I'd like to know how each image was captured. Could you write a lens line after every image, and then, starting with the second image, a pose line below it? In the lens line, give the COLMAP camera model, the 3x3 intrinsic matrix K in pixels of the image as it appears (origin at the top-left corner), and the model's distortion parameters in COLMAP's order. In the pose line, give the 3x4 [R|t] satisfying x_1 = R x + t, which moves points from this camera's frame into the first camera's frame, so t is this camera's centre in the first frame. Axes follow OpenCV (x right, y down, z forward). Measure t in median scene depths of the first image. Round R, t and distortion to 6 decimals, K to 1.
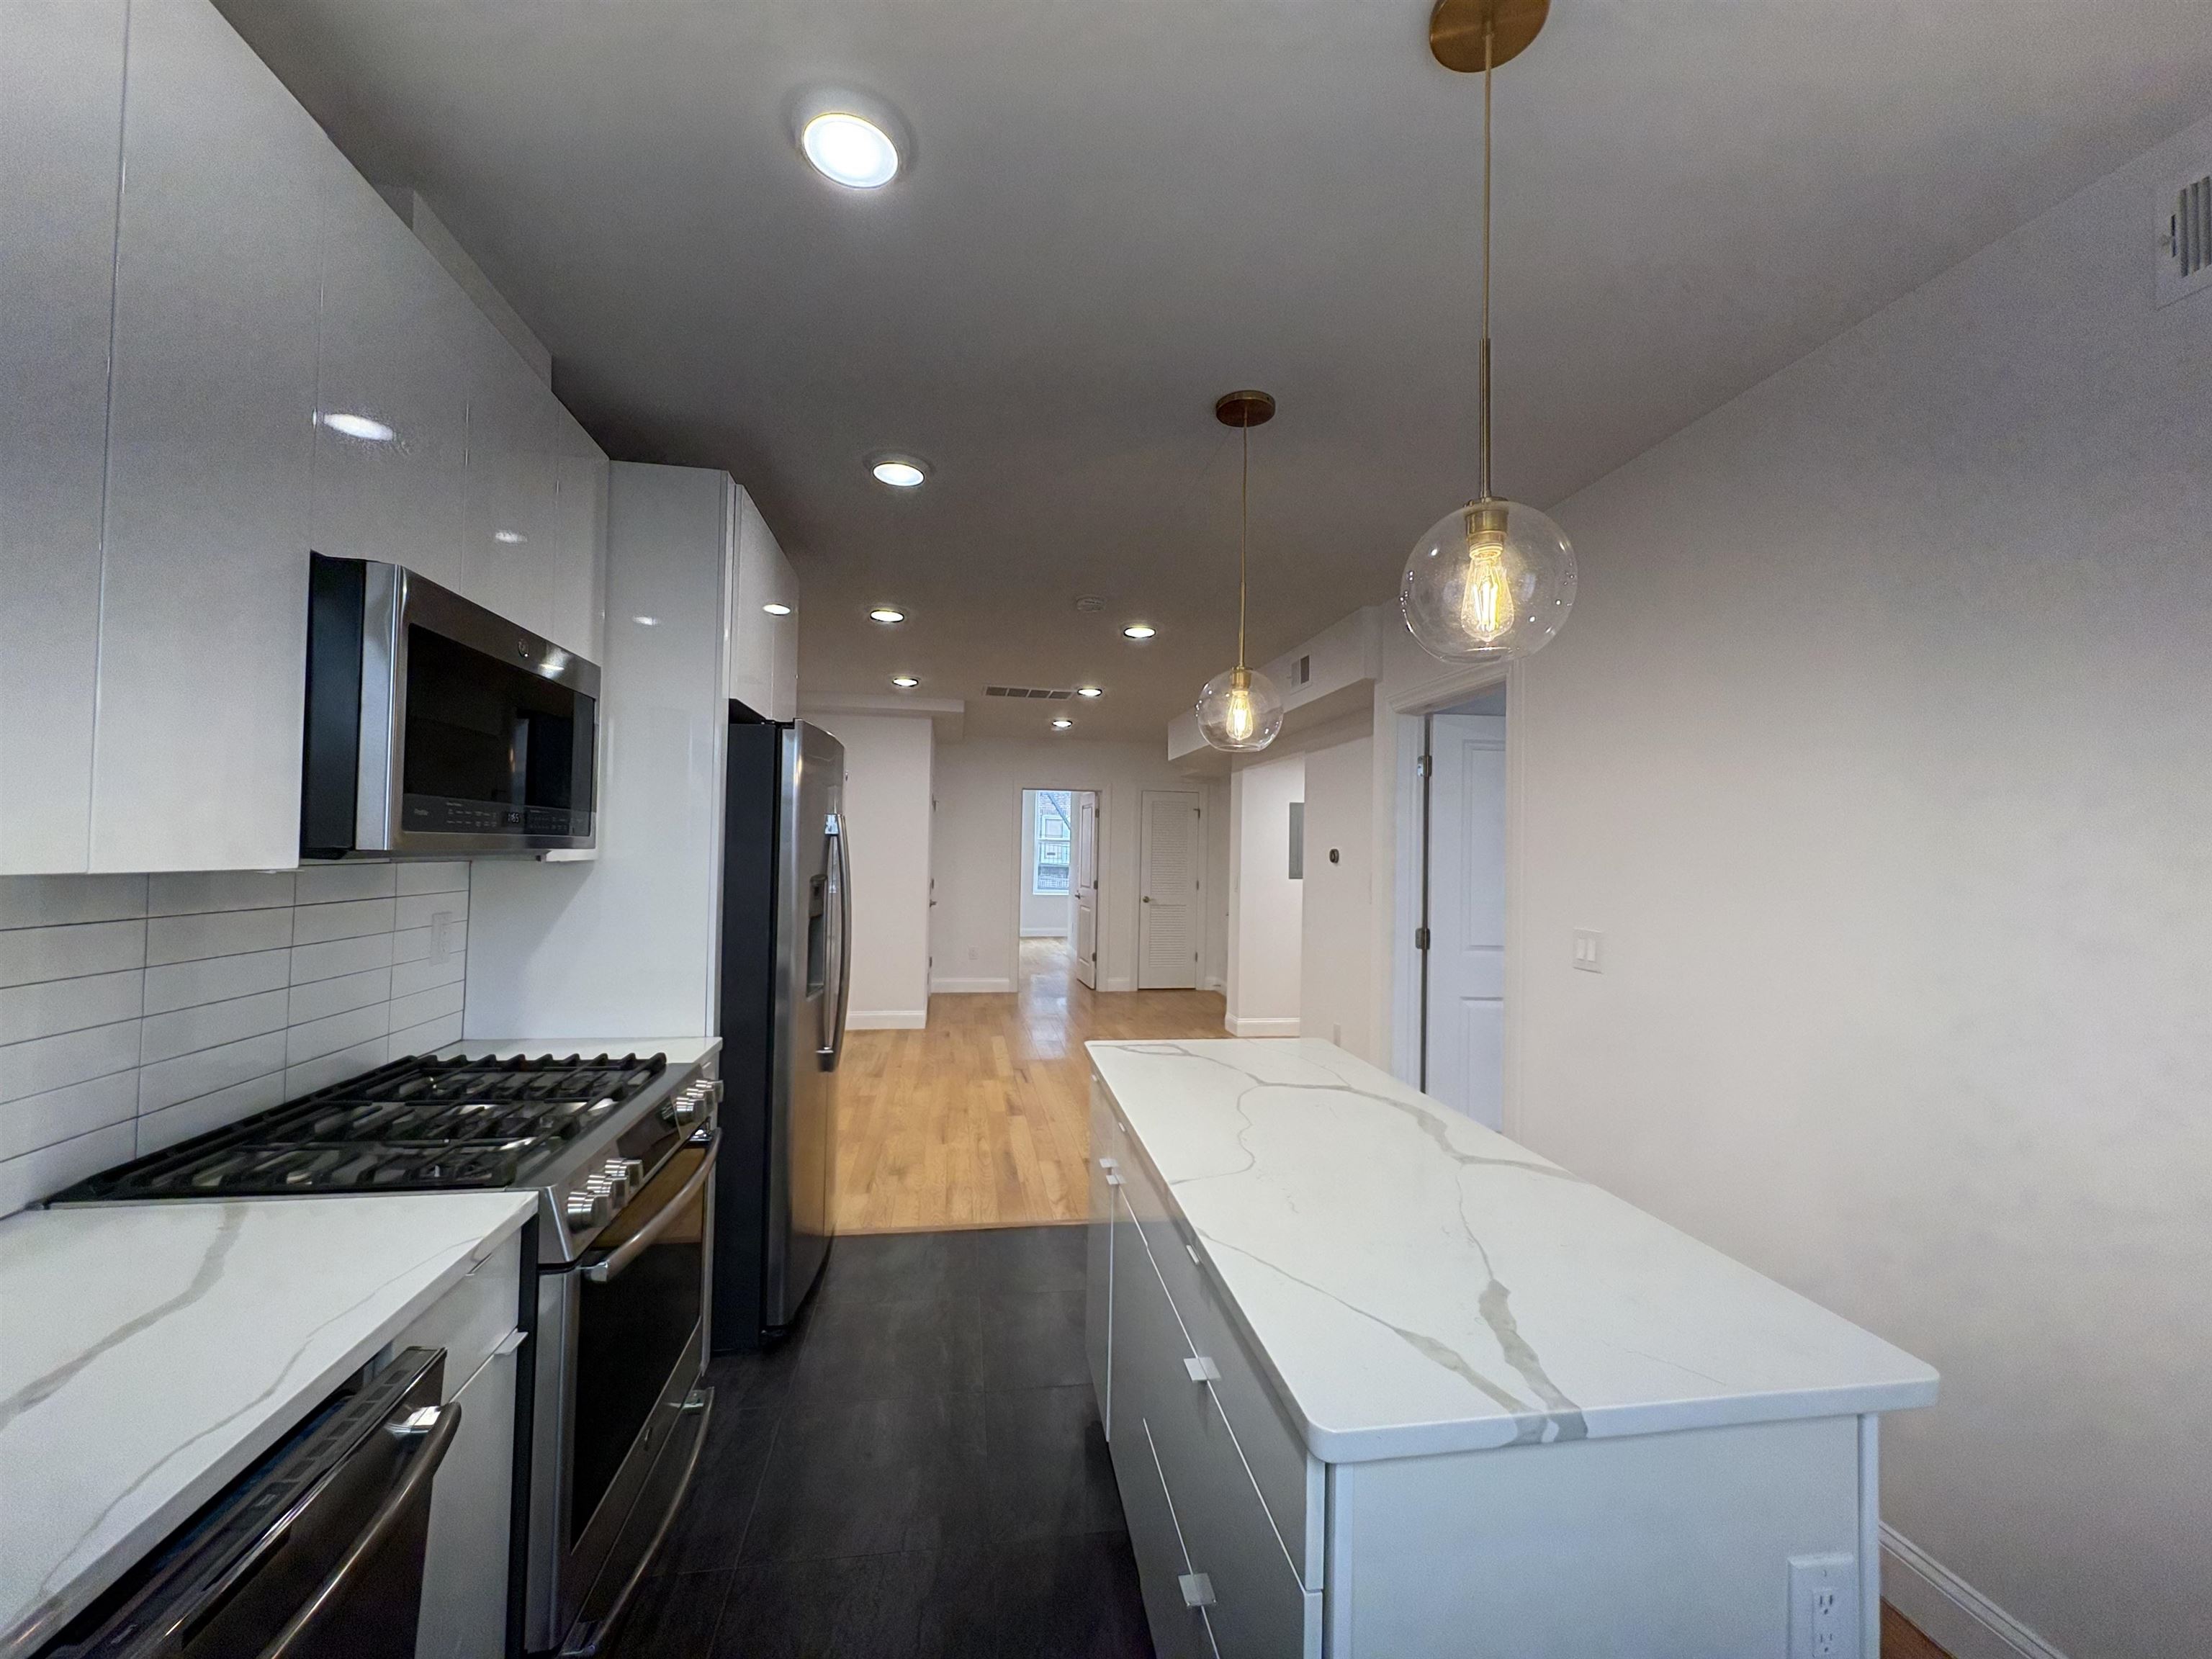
lens RADIAL K [[871.8, 0, 1113.4], [0, 871.8, 836.0], [0, 0, 1]] dist [-0.009035, 0.005453]
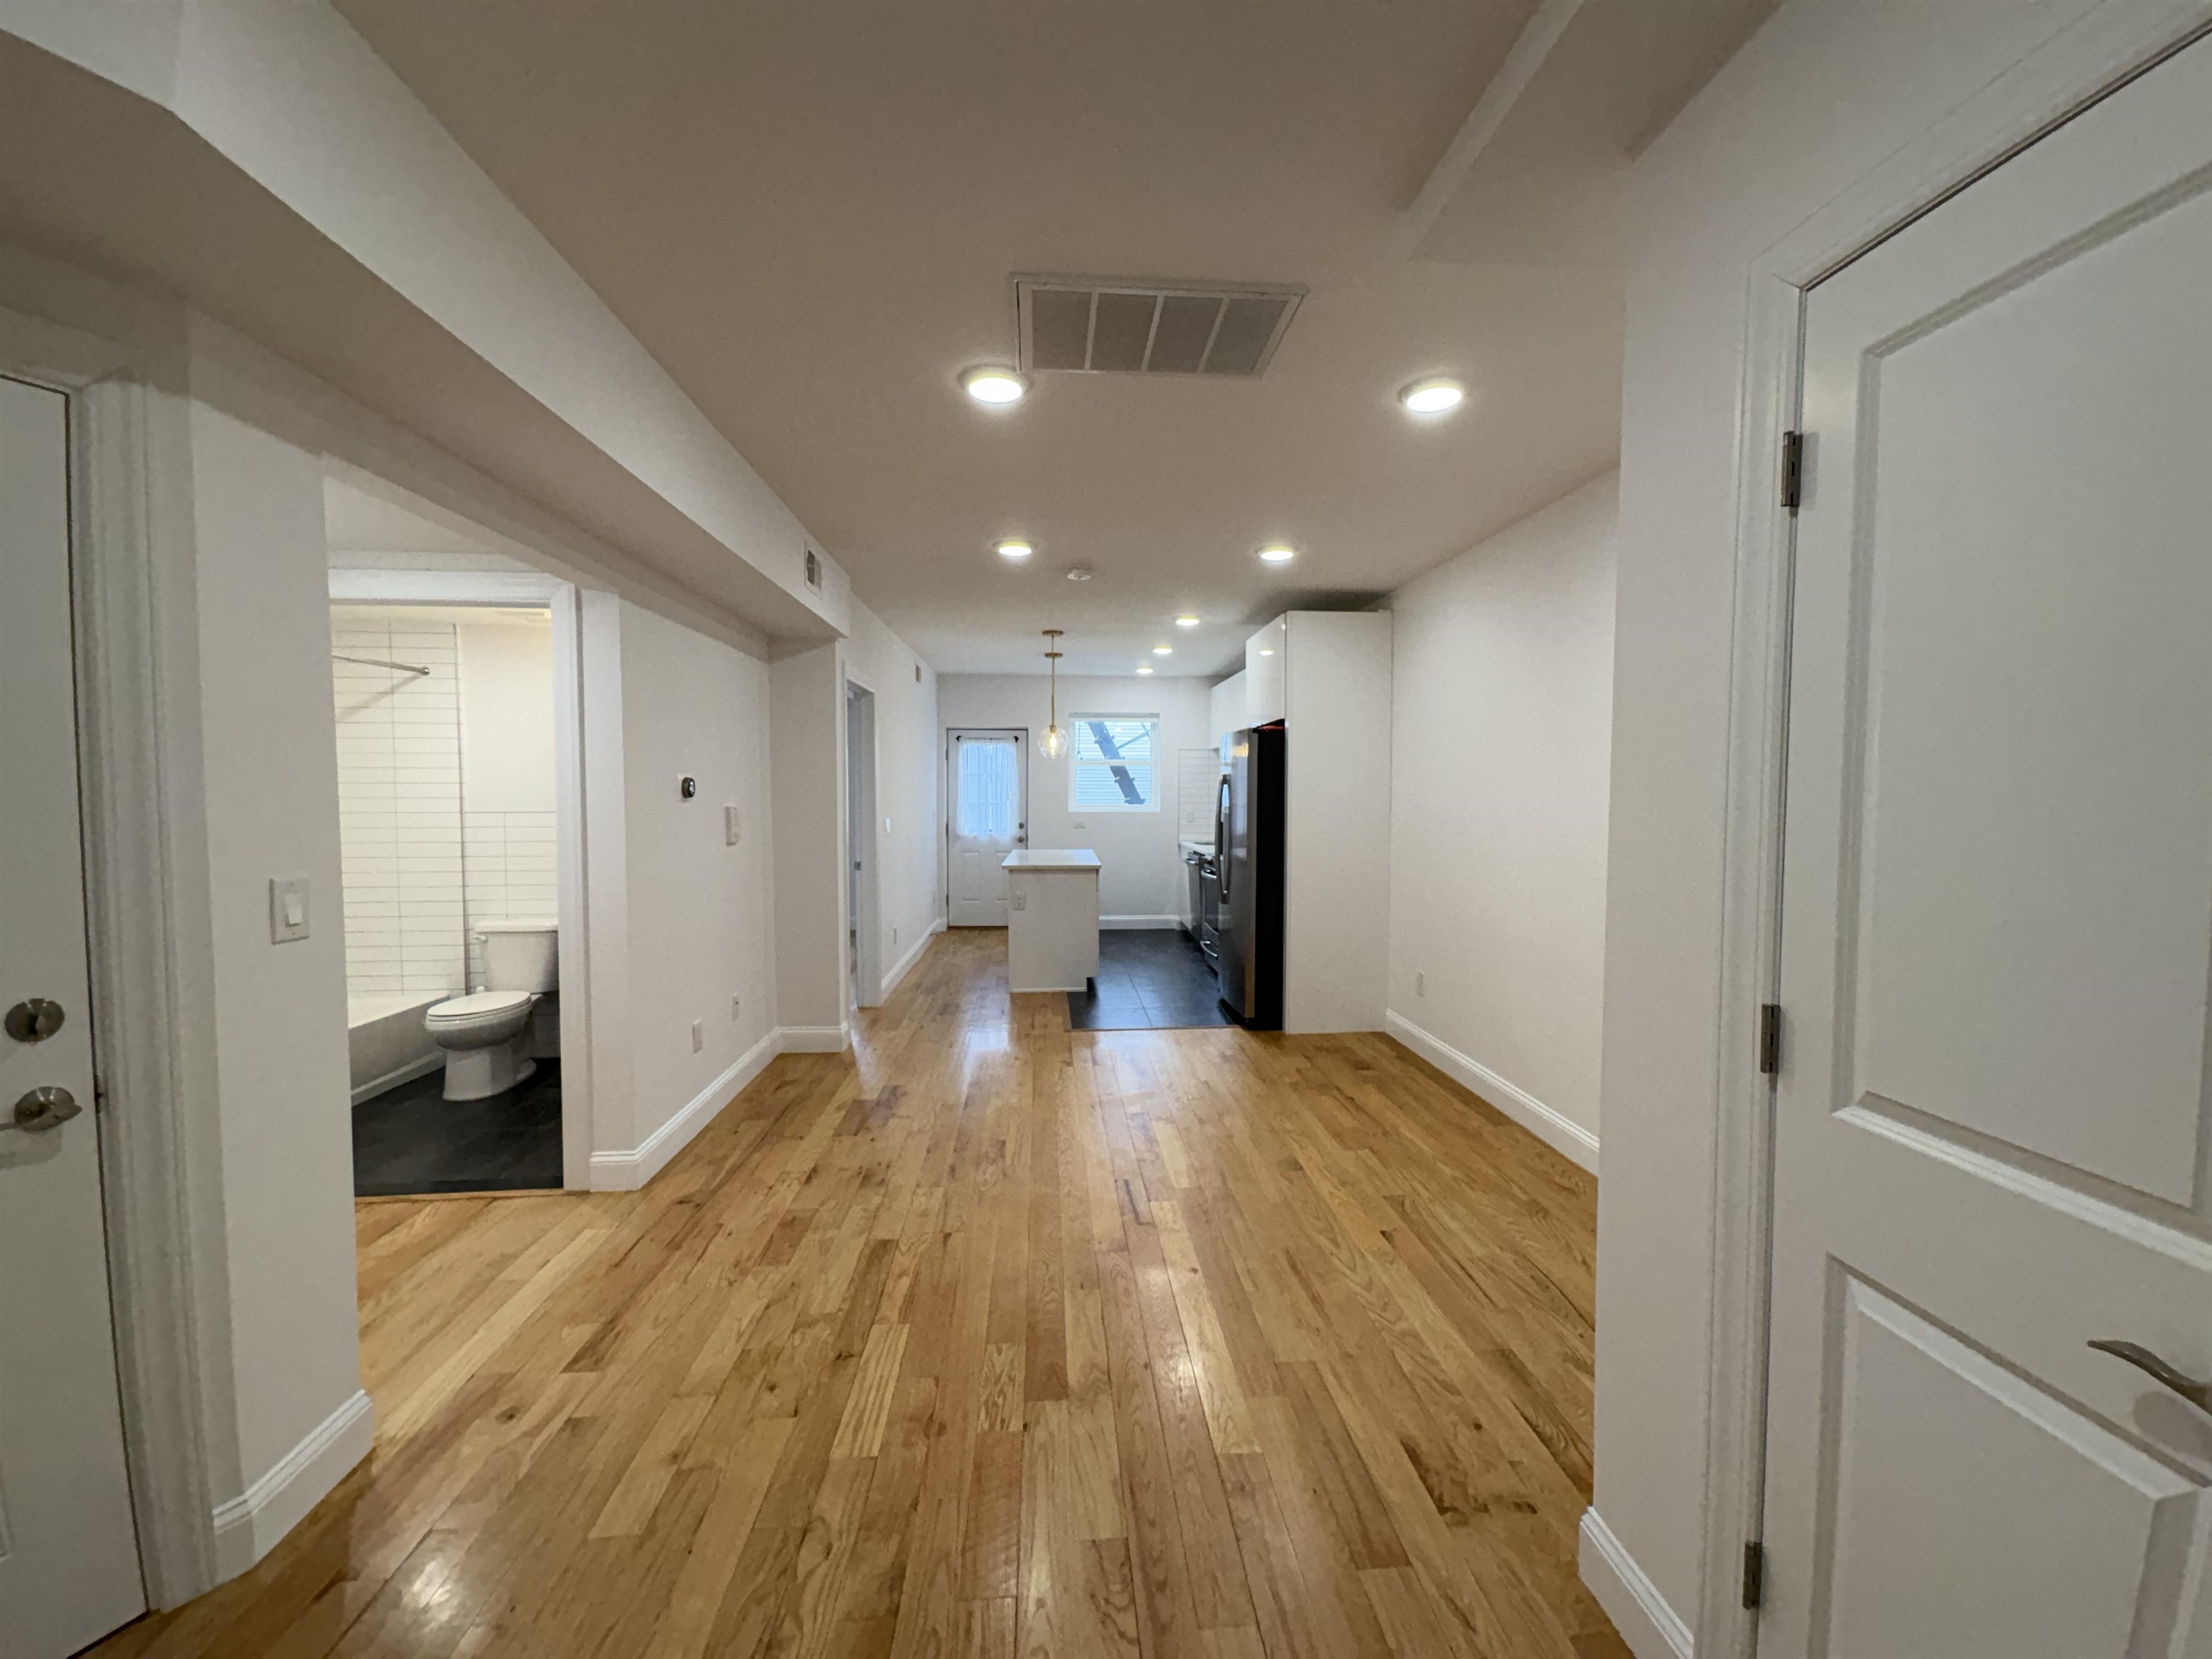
lens RADIAL K [[871.8, 0, 1113.4], [0, 871.8, 836.0], [0, 0, 1]] dist [-0.009035, 0.005453]
pose [[-0.995086, -0.025498, 0.095674, -0.110994], [-0.022462, 0.999213, 0.032683, 0.022970], [-0.096432, 0.030373, -0.994876, 1.238020]]
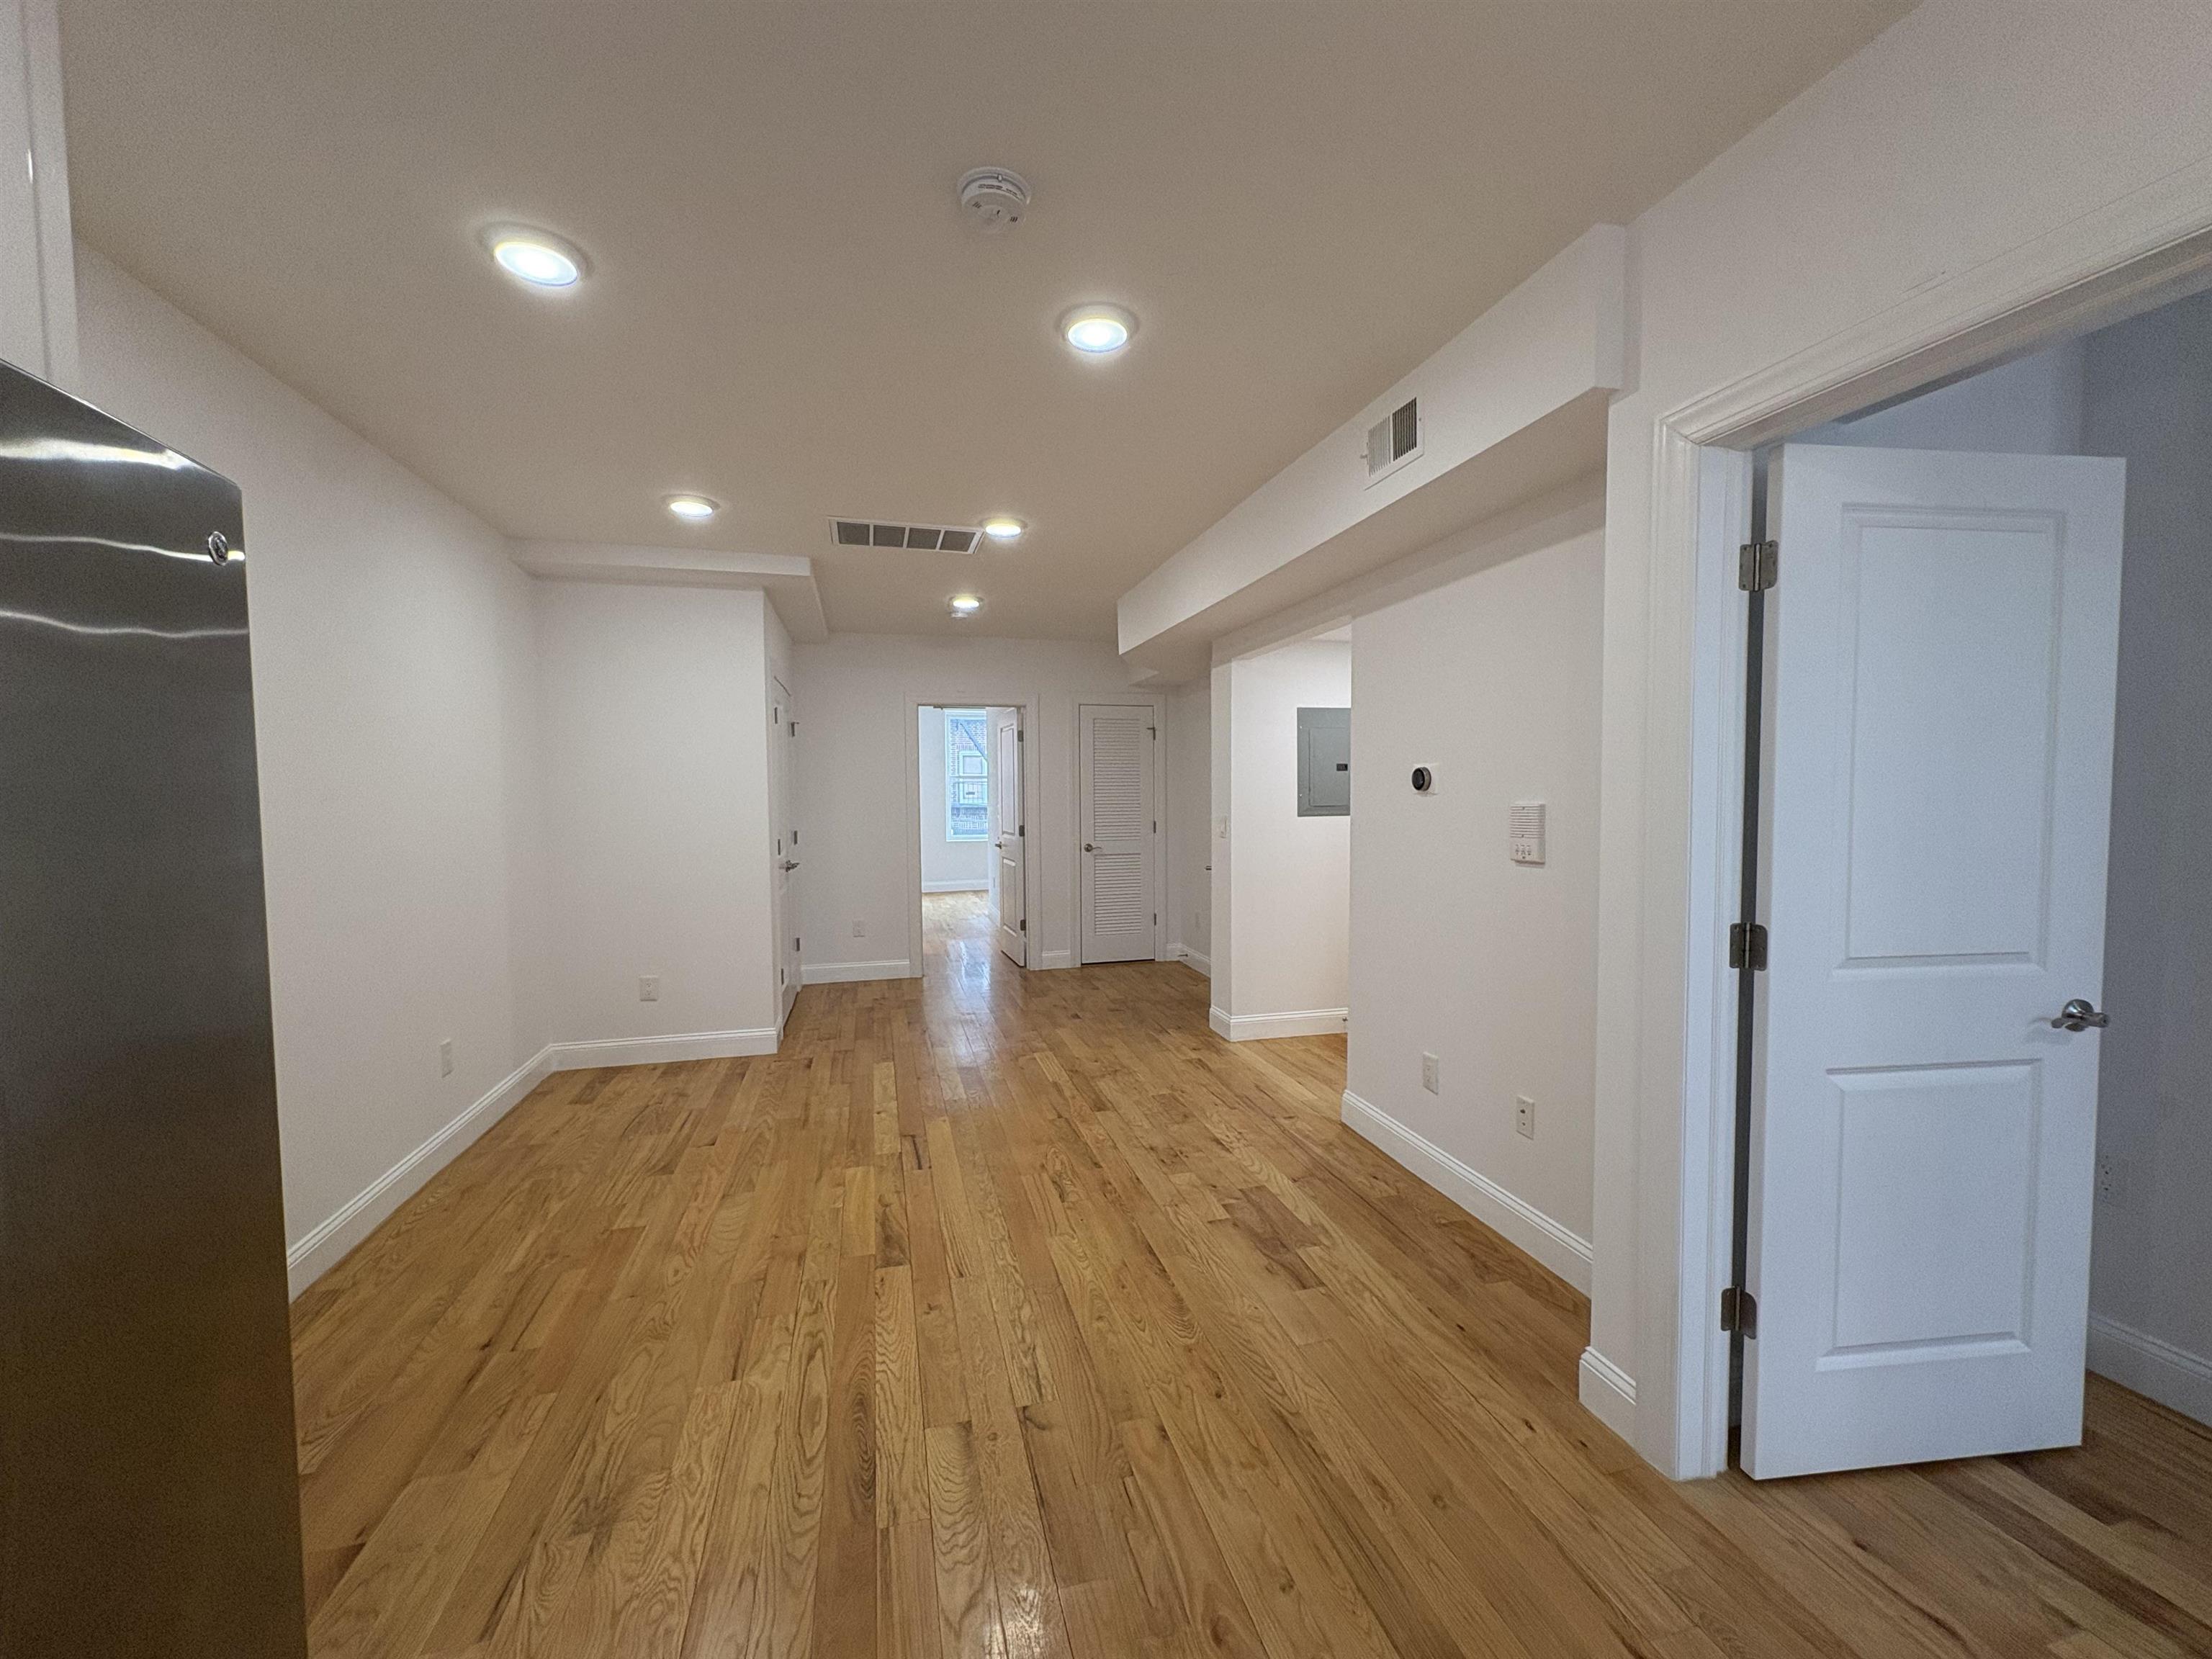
lens RADIAL K [[871.8, 0, 1113.4], [0, 871.8, 836.0], [0, 0, 1]] dist [-0.009035, 0.005453]
pose [[0.995785, -0.031913, 0.085993, -0.007970], [0.025631, 0.996989, 0.073187, 0.009477], [-0.088069, -0.070674, 0.993604, 0.314434]]
